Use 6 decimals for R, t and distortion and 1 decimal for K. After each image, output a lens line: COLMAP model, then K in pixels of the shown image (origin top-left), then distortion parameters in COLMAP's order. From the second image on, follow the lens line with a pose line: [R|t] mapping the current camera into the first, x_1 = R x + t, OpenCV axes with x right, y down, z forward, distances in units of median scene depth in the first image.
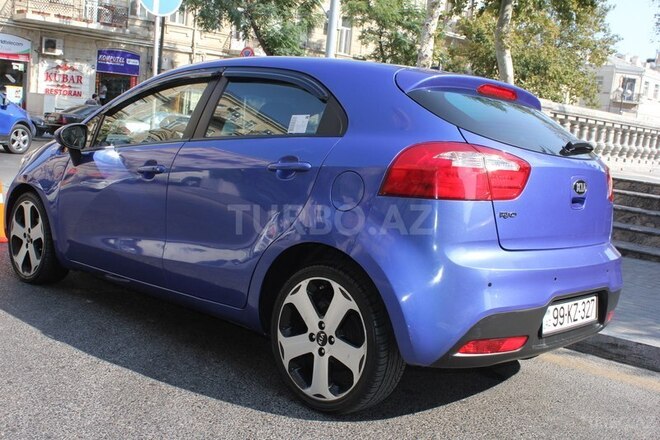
lens RADIAL K [[750.5, 0, 330.0], [0, 750.5, 220.0], [0, 0, 1]] dist [-0.105813, 0.172401]
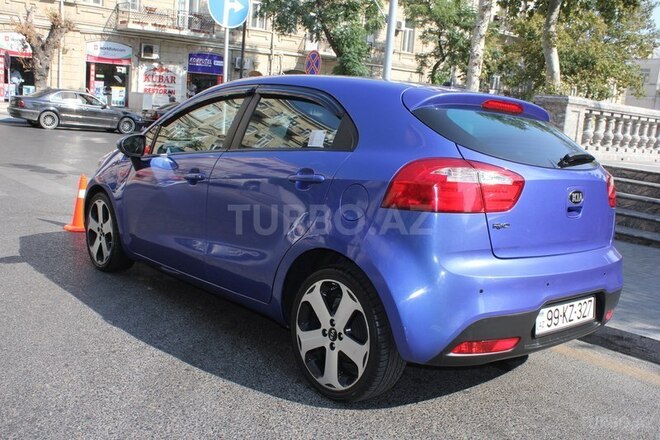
lens RADIAL K [[669.3, 0, 330.0], [0, 669.3, 220.0], [0, 0, 1]] dist [-0.120518, 0.137537]
pose [[0.994656, 0.004667, -0.103134, 0.027226], [-0.001529, 0.999534, 0.030492, -0.013112], [0.103229, -0.030171, 0.994200, 0.006420]]
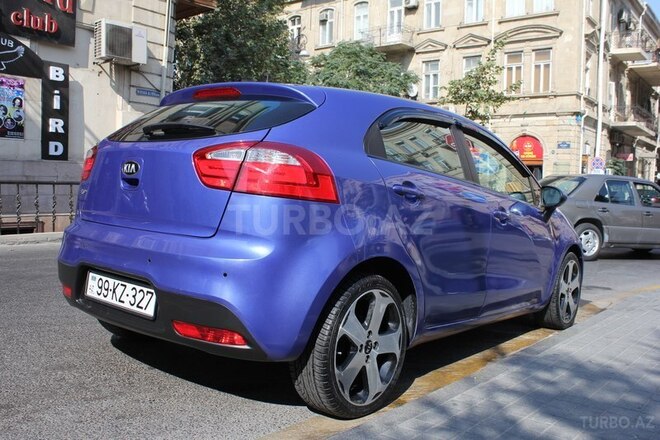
lens RADIAL K [[619.2, 0, 330.0], [0, 619.2, 220.0], [0, 0, 1]] dist [-0.094087, 0.006522]
pose [[0.068468, -0.034615, -0.997053, 0.390518], [-0.162123, 0.985728, -0.045355, 0.006710], [0.984392, 0.164751, 0.061879, 0.404356]]
